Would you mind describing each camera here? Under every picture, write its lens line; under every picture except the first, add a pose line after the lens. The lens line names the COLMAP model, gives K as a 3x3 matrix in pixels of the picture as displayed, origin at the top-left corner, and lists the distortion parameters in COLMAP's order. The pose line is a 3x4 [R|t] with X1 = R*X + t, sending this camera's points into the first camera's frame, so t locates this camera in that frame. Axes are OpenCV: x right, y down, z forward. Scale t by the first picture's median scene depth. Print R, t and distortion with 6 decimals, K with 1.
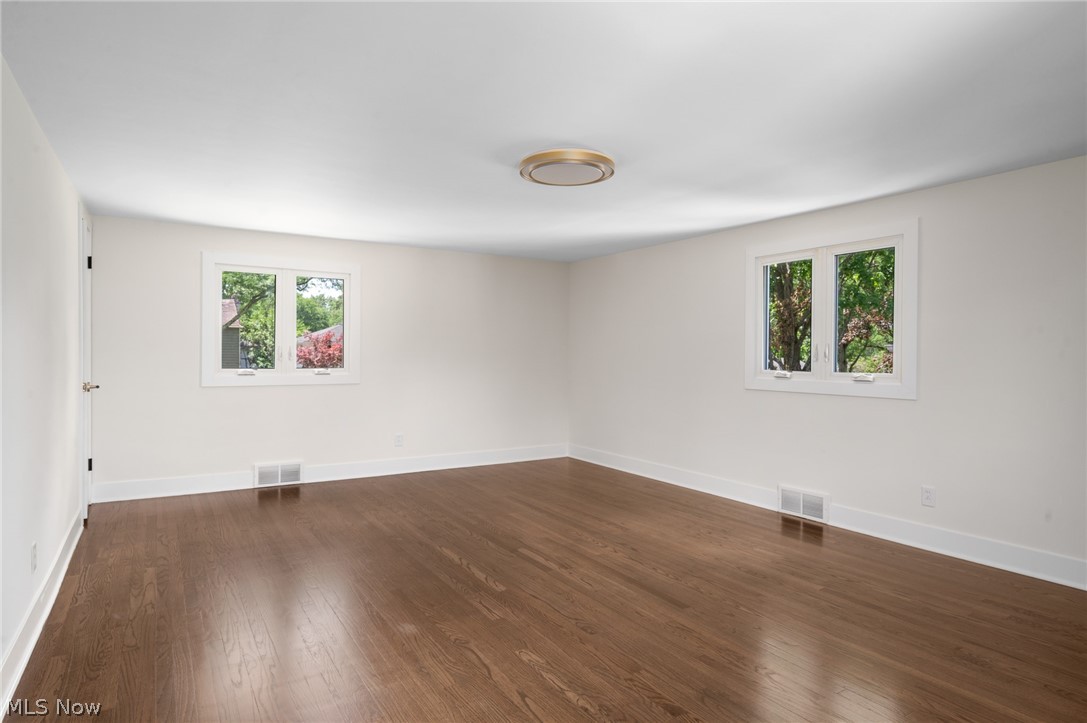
lens RADIAL K [[608.4, 0, 543.5], [0, 608.4, 361.5], [0, 0, 1]] dist [0.000864, 0.000158]
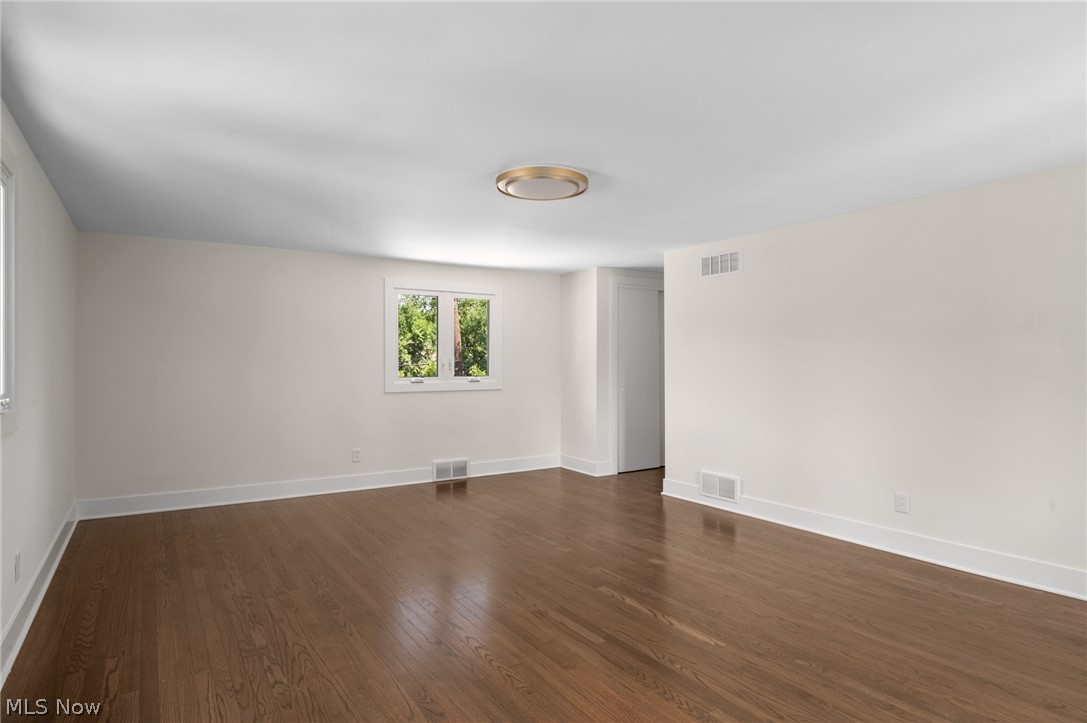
lens RADIAL K [[608.4, 0, 543.5], [0, 608.4, 361.5], [0, 0, 1]] dist [0.000864, 0.000158]
pose [[-0.999963, -0.004597, -0.007212, 0.038794], [-0.004637, 0.999973, 0.005636, -0.021792], [0.007186, 0.005669, -0.999958, 1.874446]]
